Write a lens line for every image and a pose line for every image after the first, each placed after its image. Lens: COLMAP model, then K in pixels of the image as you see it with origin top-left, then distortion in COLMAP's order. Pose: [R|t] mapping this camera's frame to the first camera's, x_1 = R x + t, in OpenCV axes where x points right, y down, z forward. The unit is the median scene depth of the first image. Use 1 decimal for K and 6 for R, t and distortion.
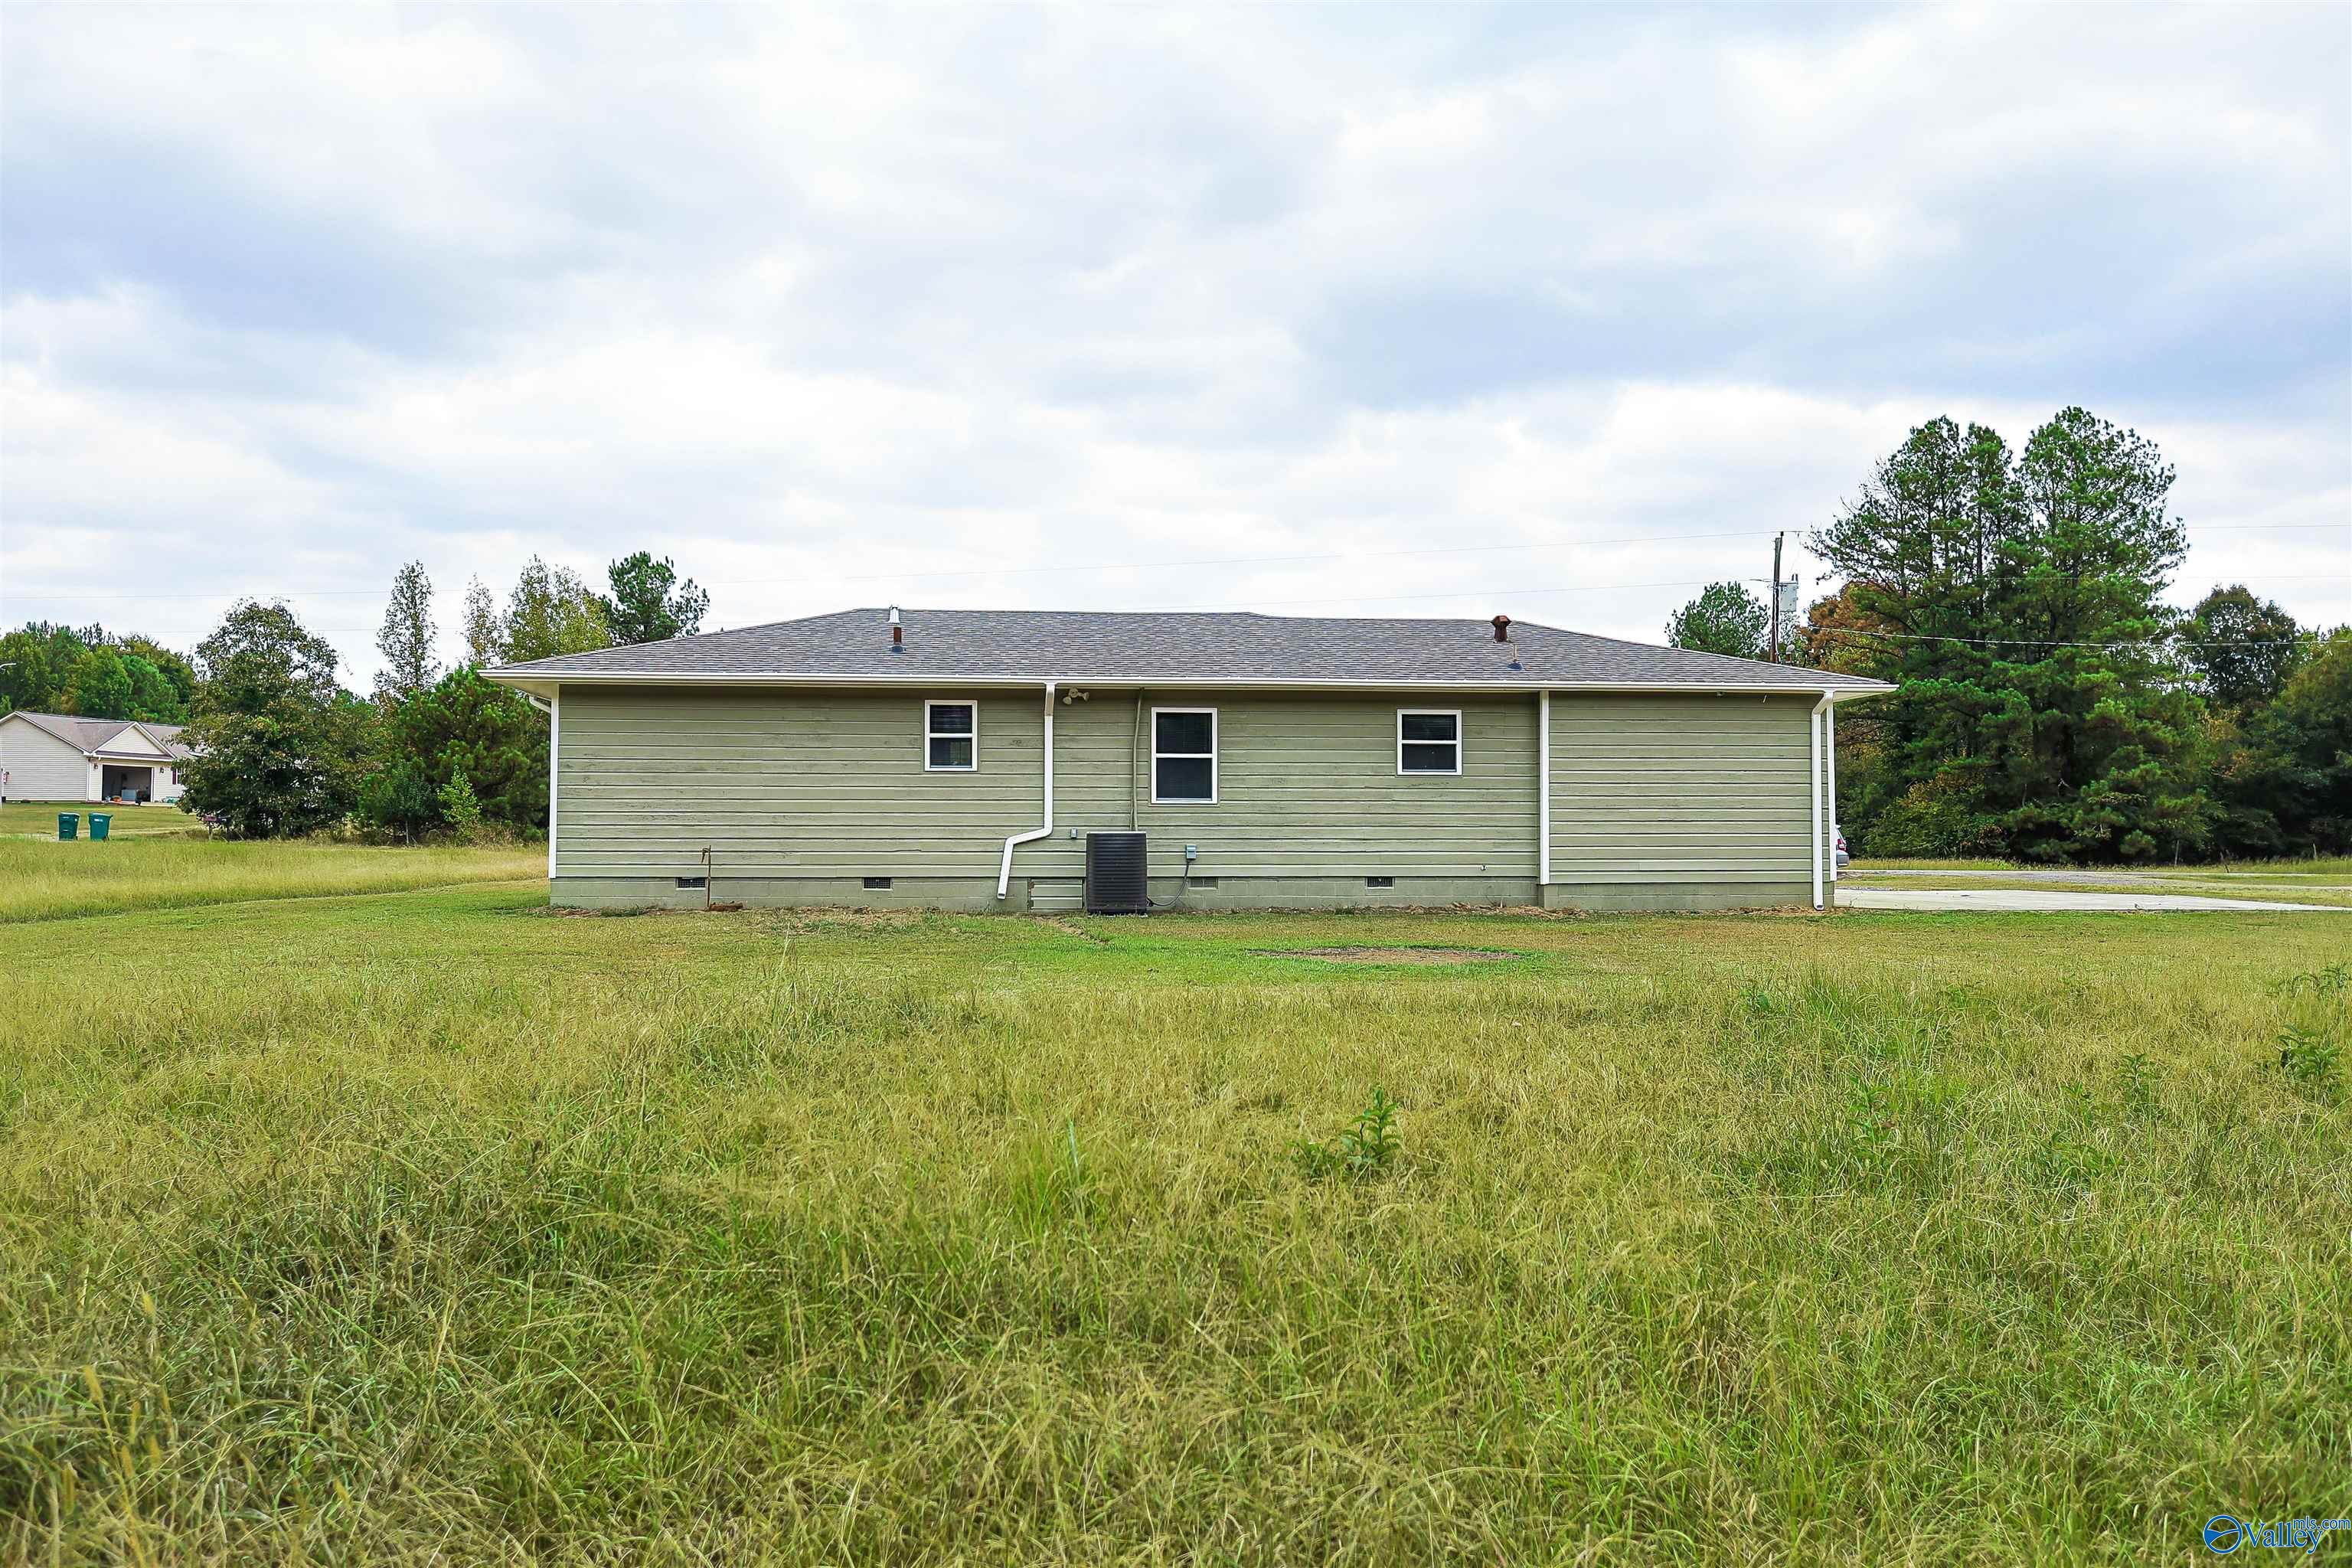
lens RADIAL K [[1657.0, 0, 1176.0], [0, 1657.0, 784.0], [0, 0, 1]] dist [-0.002926, 0.003727]
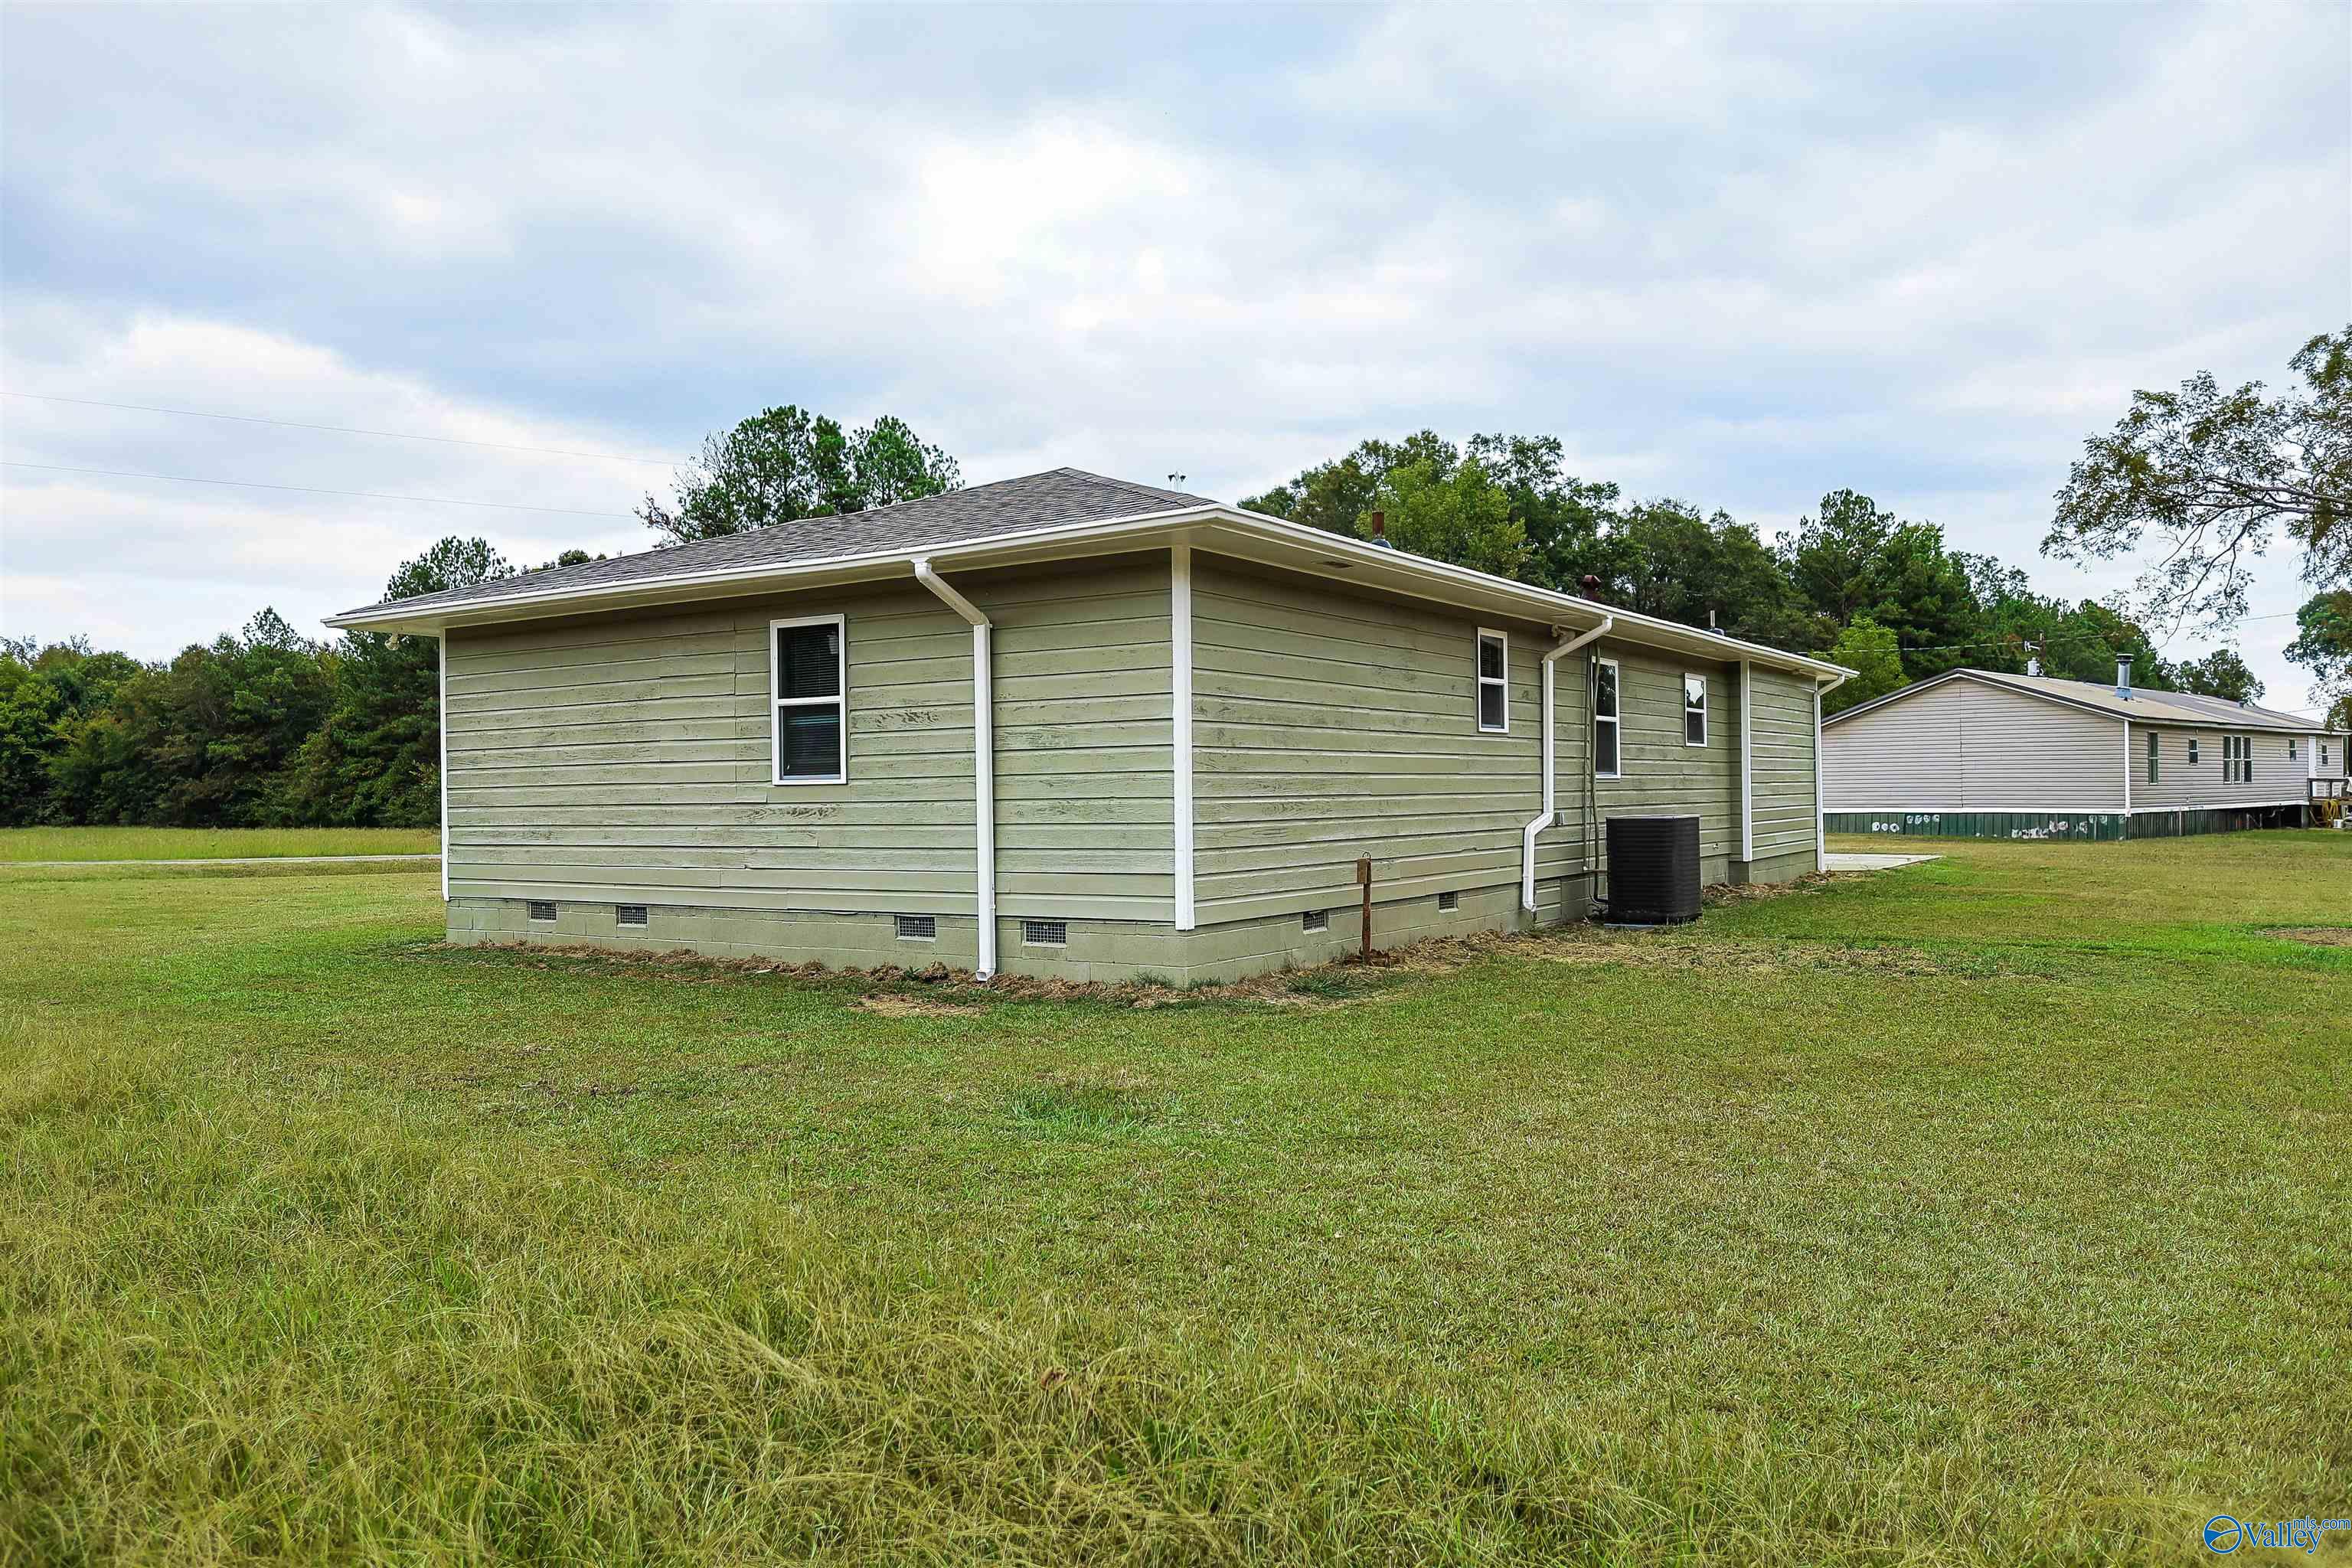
lens RADIAL K [[1657.0, 0, 1176.0], [0, 1657.0, 784.0], [0, 0, 1]] dist [-0.002926, 0.003727]
pose [[0.656866, -0.007984, 0.753965, -0.527517], [-0.001624, 0.999927, 0.012003, 0.003871], [-0.754006, -0.009108, 0.656804, 0.466797]]
